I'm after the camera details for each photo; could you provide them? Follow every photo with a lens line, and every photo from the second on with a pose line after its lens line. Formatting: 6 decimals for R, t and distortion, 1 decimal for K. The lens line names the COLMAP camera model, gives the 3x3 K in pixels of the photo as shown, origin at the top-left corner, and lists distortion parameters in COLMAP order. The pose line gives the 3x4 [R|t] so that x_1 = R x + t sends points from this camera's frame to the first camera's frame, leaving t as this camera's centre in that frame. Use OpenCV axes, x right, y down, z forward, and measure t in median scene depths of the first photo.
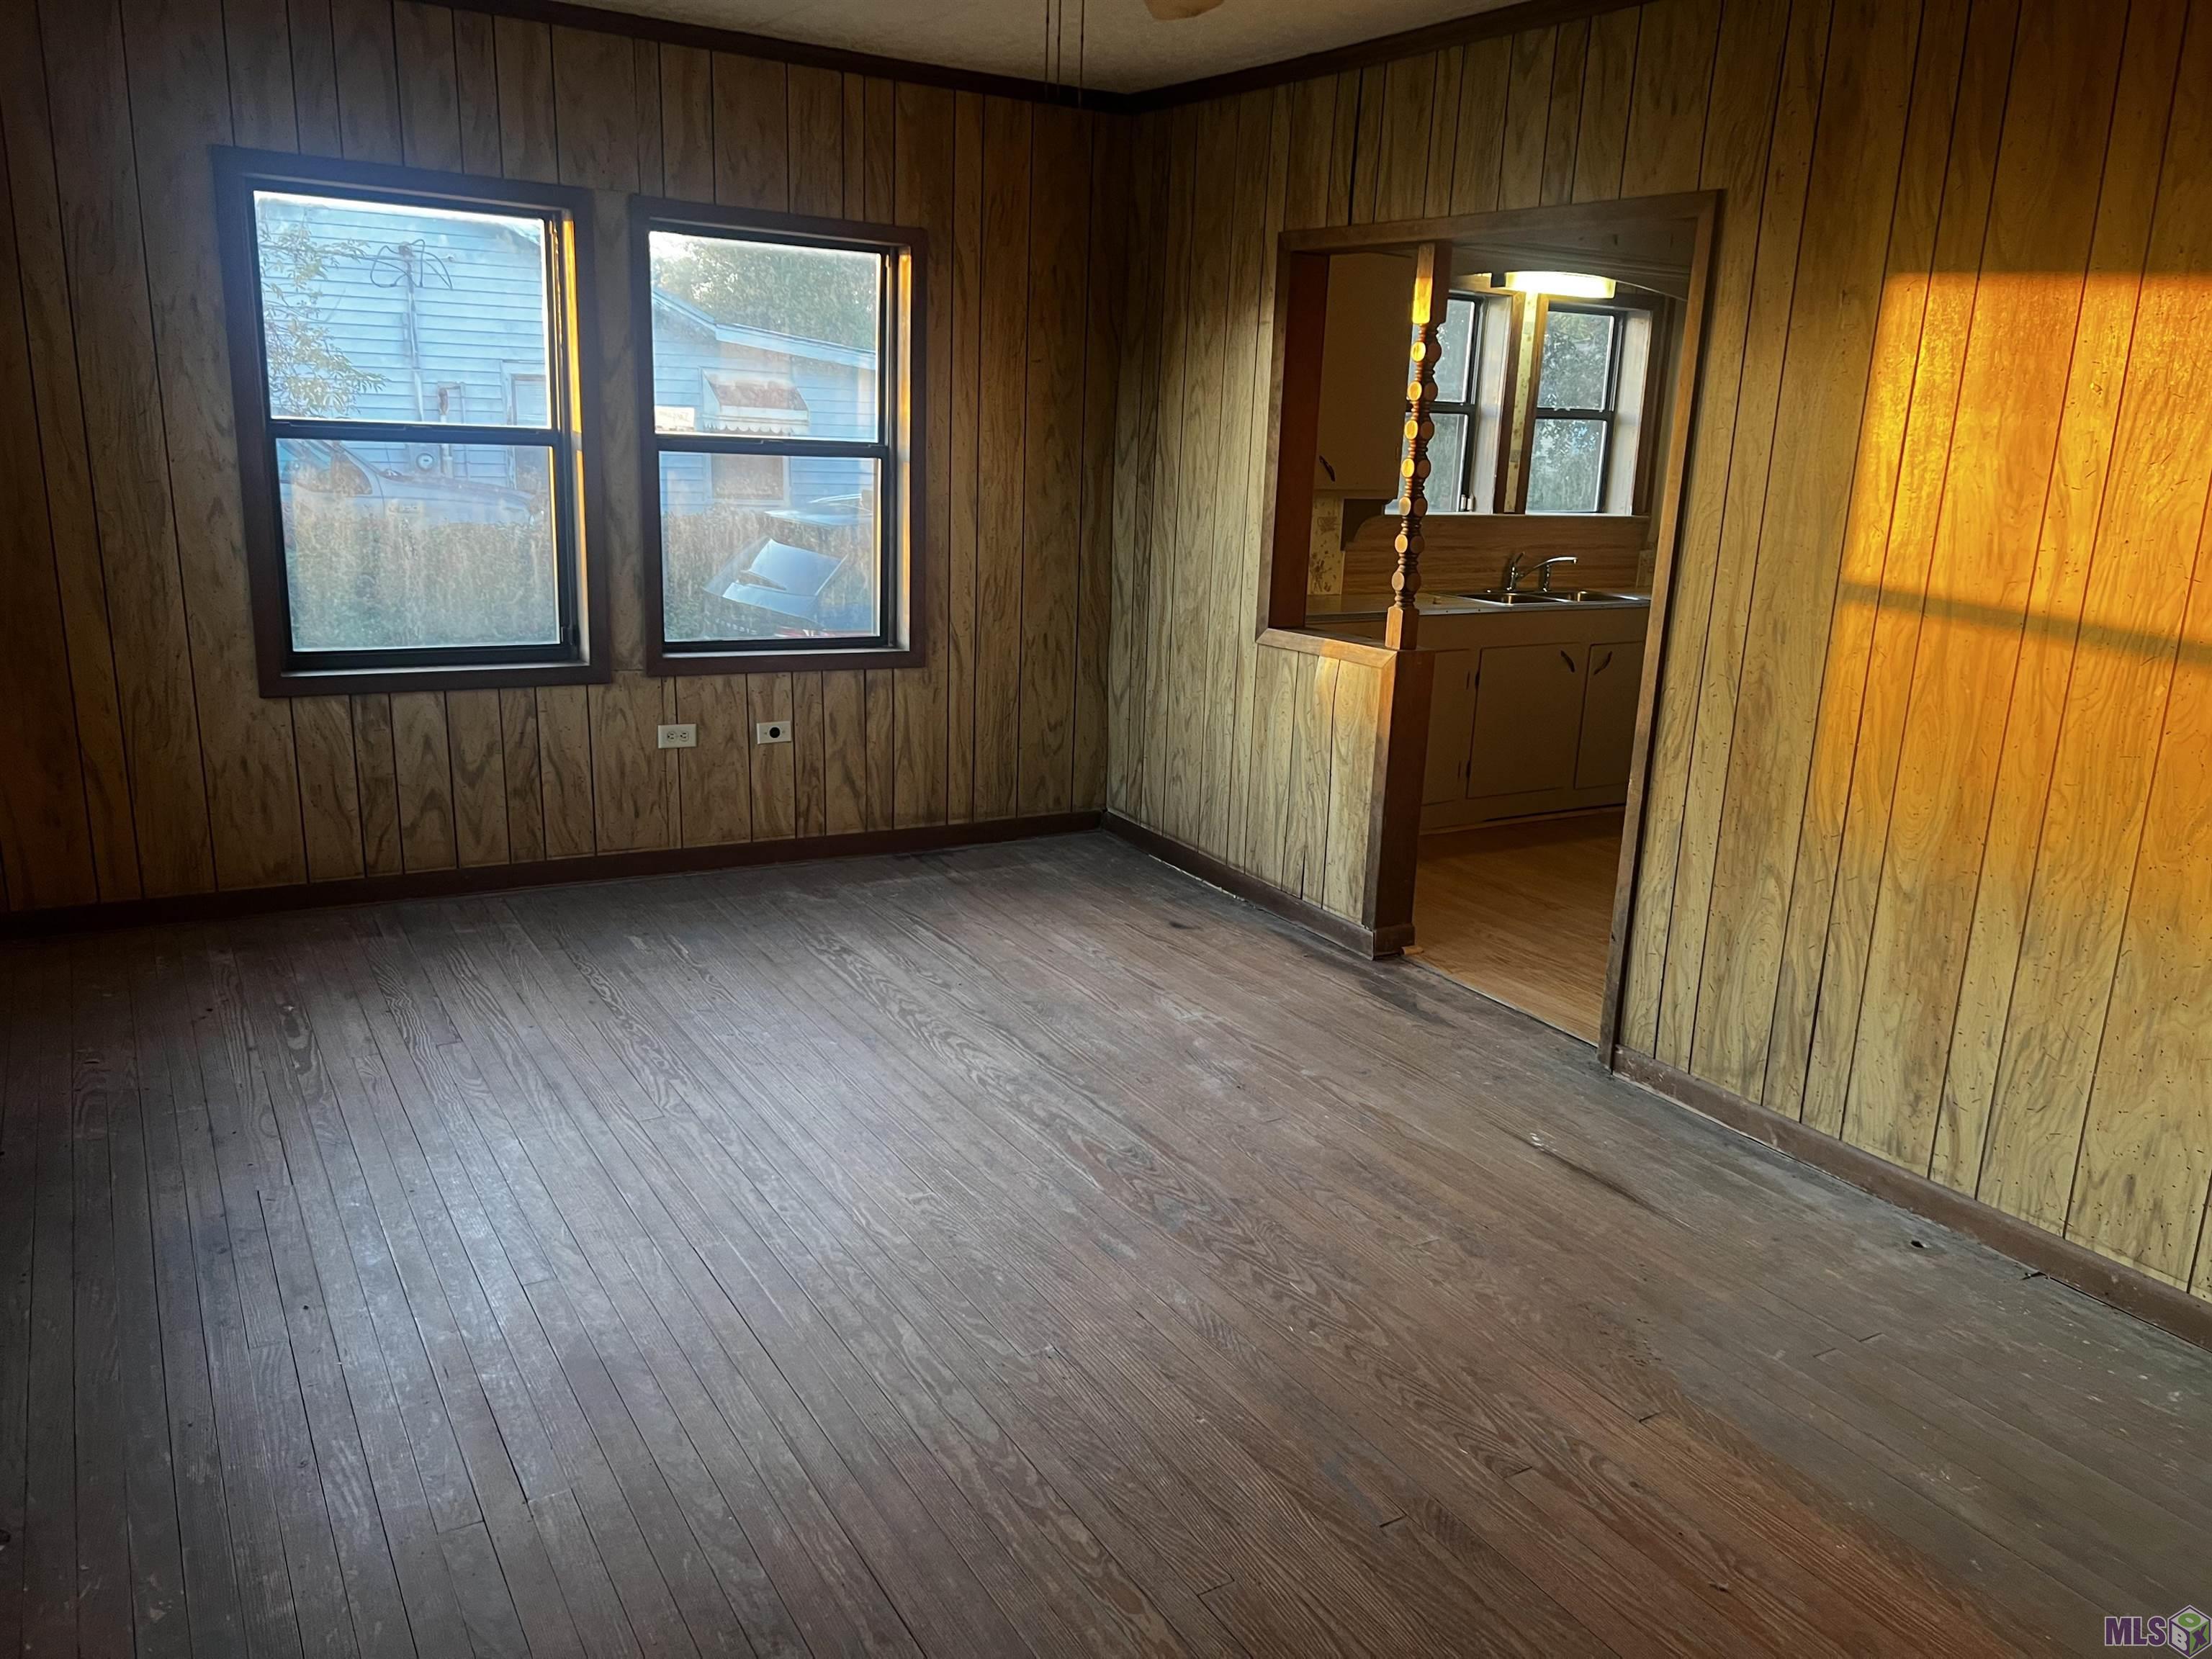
lens RADIAL K [[1652.2, 0, 1105.8], [0, 1652.2, 840.6], [0, 0, 1]] dist [0.005198, -0.001930]
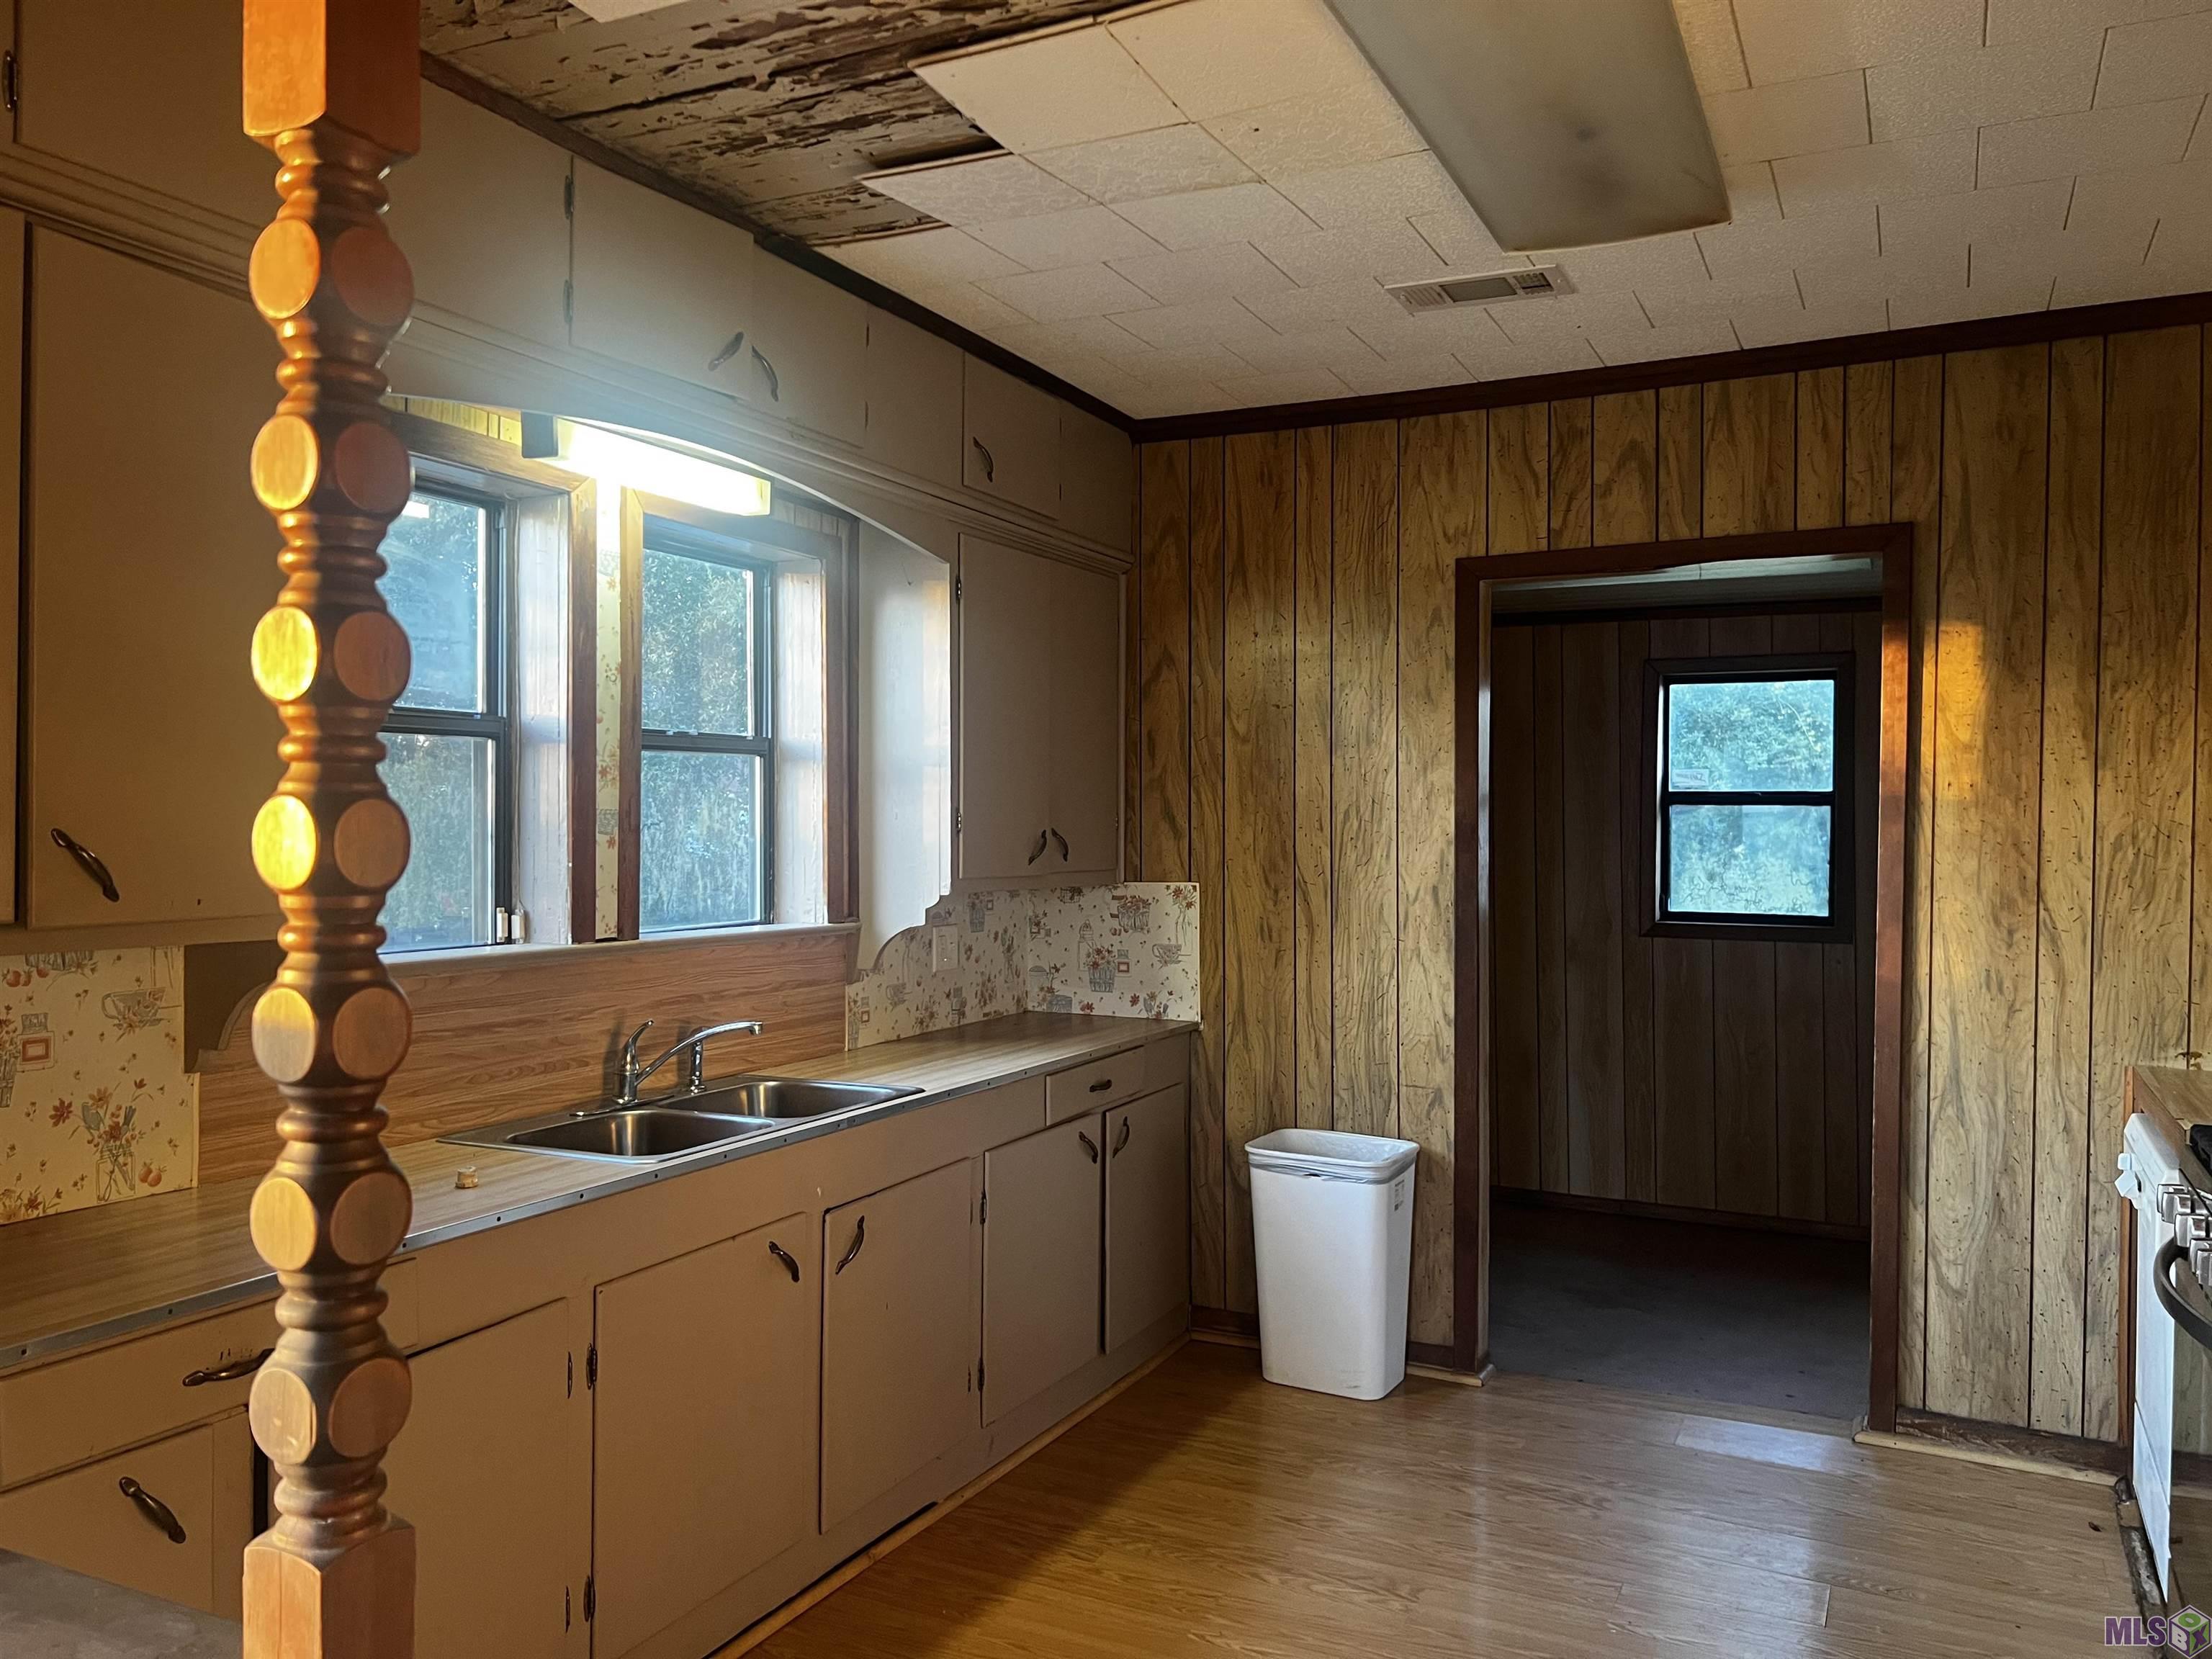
lens RADIAL K [[1652.2, 0, 1113.1], [0, 1652.2, 824.5], [0, 0, 1]] dist [0.005198, -0.001930]
pose [[0.837980, -0.038892, 0.544313, 0.110699], [0.167779, 0.967505, -0.189169, -0.117358], [-0.519268, 0.249845, 0.817275, 0.535380]]
